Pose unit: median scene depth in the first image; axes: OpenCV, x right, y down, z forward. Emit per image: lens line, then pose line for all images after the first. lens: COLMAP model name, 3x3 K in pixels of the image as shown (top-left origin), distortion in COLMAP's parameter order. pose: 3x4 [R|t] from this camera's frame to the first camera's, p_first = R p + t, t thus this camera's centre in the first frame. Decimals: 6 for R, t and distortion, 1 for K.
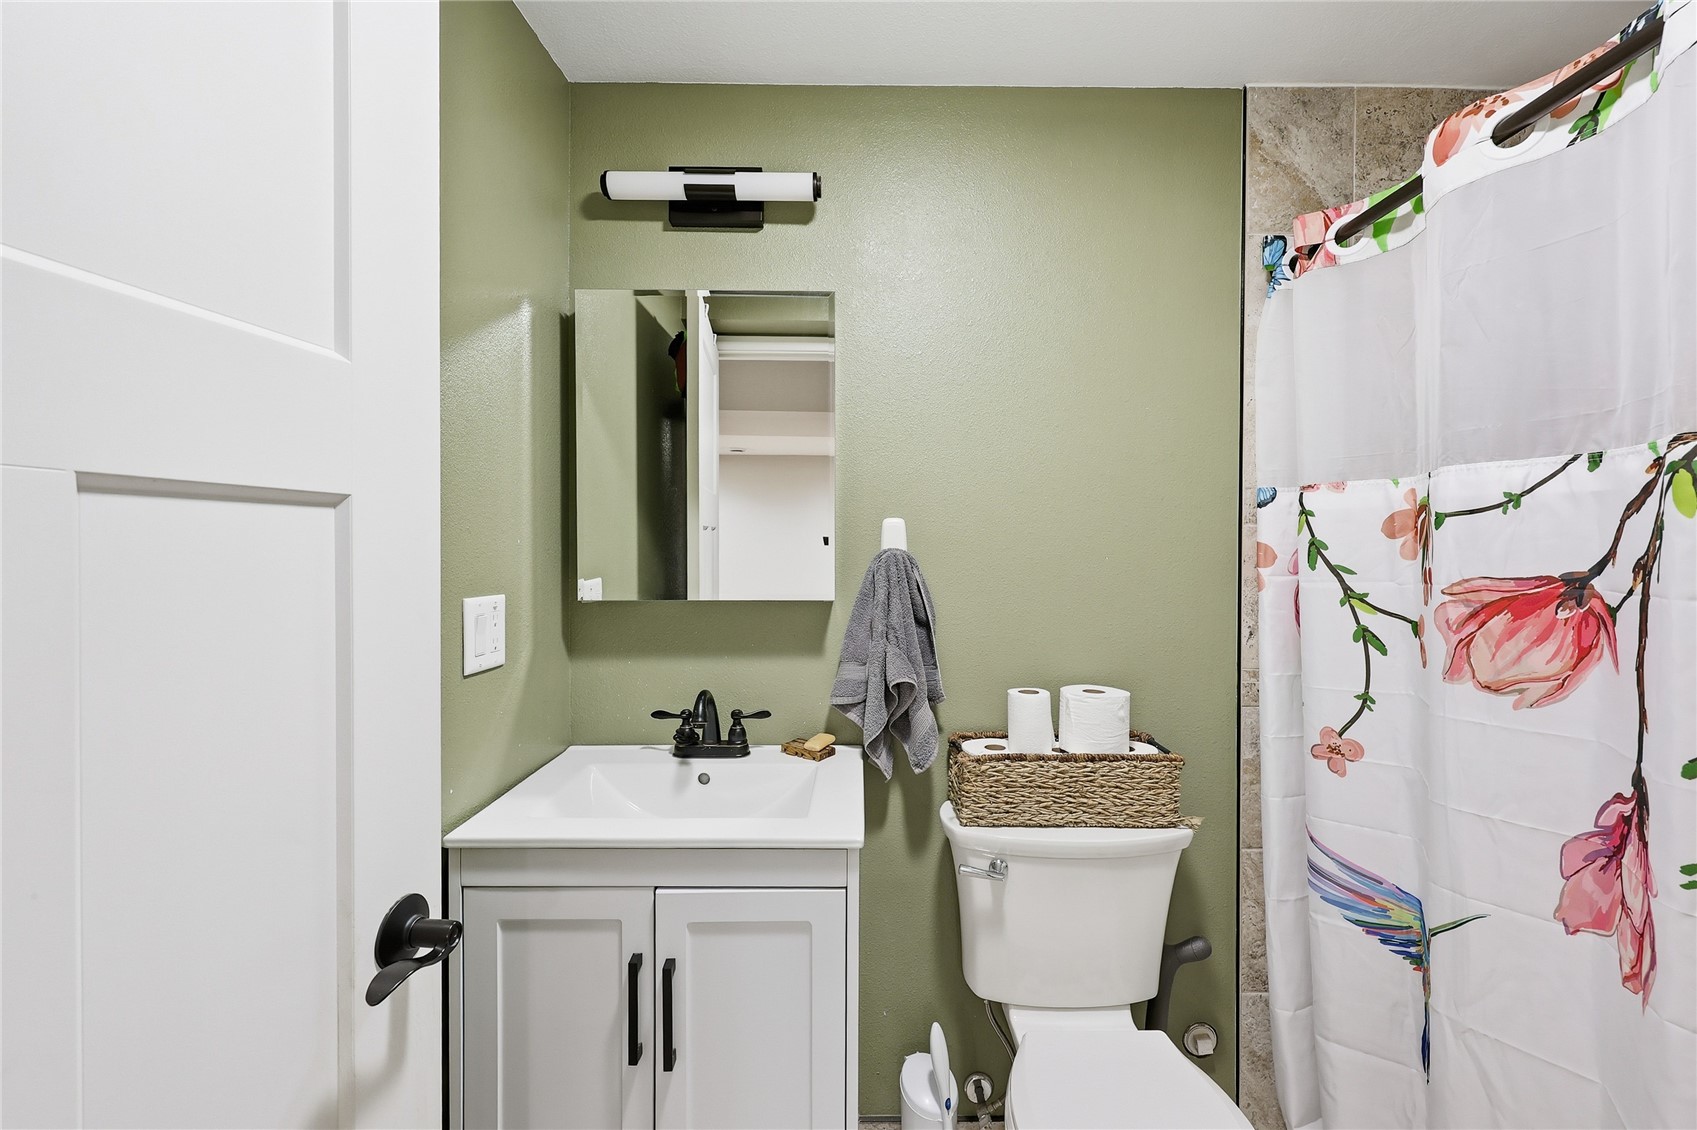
lens RADIAL K [[705.5, 0, 857.5], [0, 705.5, 564.2], [0, 0, 1]] dist [-0.004087, -0.000207]
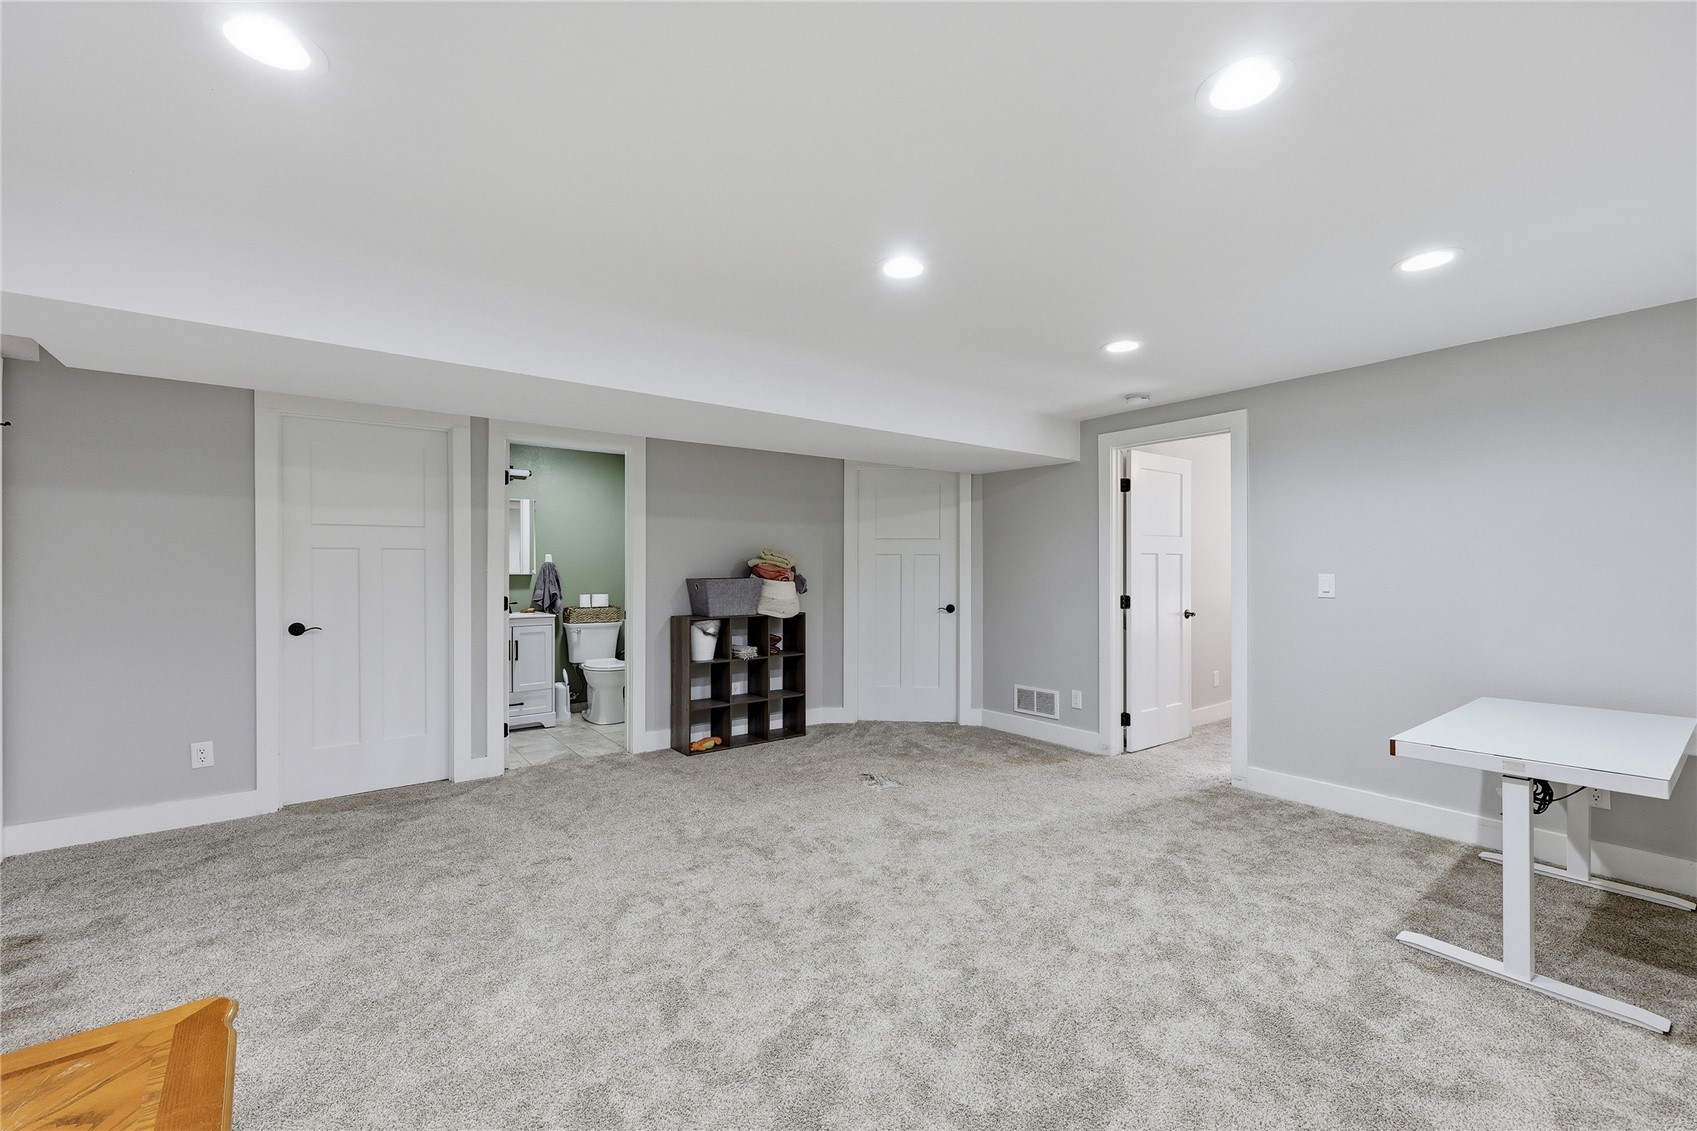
lens RADIAL K [[705.5, 0, 857.8], [0, 705.5, 569.8], [0, 0, 1]] dist [-0.004087, -0.000207]
pose [[0.784665, -0.002796, 0.619914, -1.113212], [0.015121, 0.999779, -0.014630, 0.114232], [-0.619736, 0.020853, 0.784533, -3.409134]]
